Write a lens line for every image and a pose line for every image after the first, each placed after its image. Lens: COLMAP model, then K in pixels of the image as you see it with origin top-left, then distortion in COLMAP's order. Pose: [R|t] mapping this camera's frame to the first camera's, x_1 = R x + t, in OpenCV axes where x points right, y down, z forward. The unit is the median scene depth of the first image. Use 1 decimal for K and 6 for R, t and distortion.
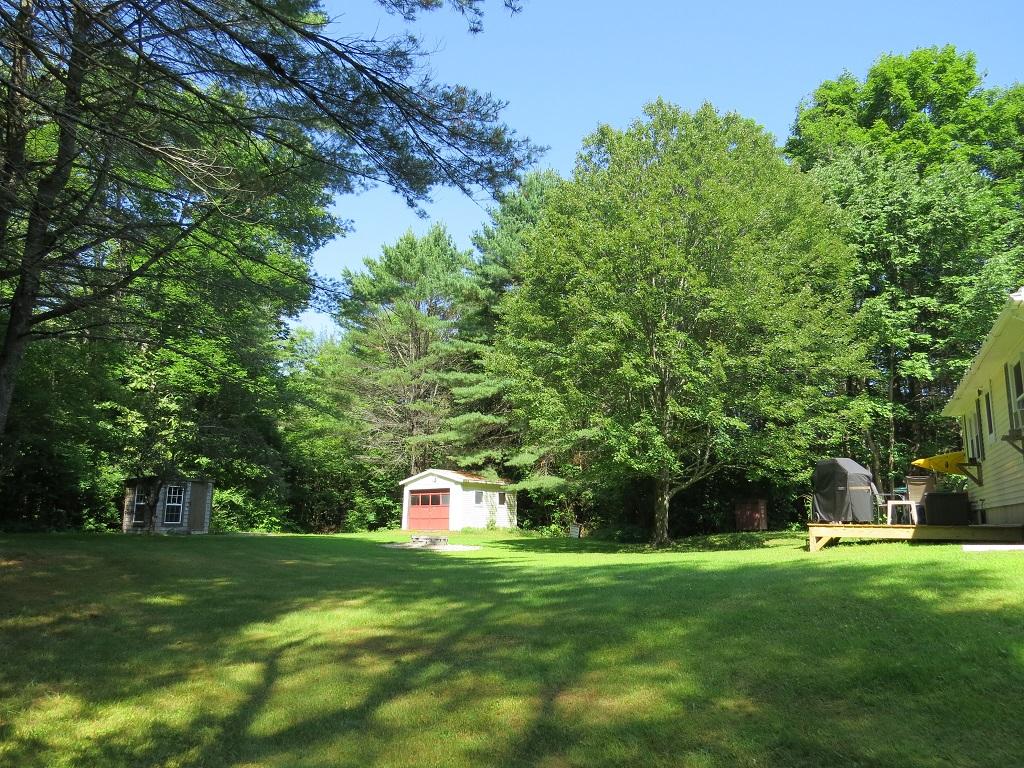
lens RADIAL K [[738.5, 0, 510.0], [0, 738.5, 389.1], [0, 0, 1]] dist [-0.024871, 0.013251]
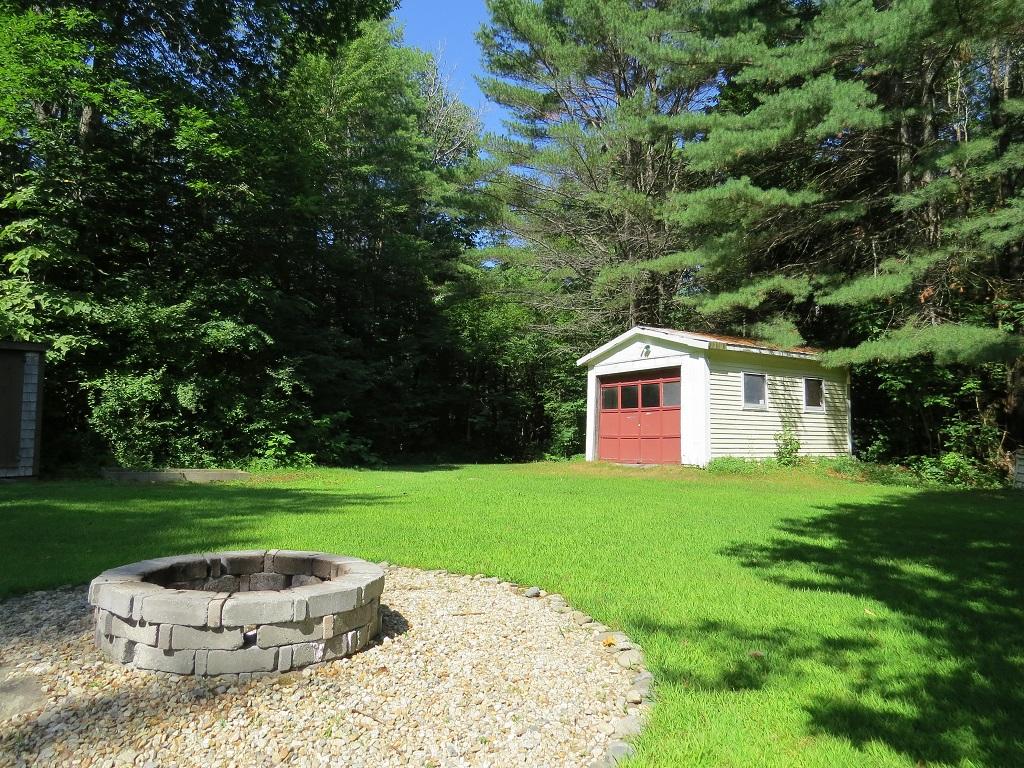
lens RADIAL K [[738.5, 0, 519.6], [0, 738.5, 386.1], [0, 0, 1]] dist [-0.024871, 0.013251]
pose [[0.918850, -0.021981, -0.393994, 0.000722], [0.065702, 0.993032, 0.097826, 0.095452], [0.389099, -0.115774, 0.913892, 0.563533]]
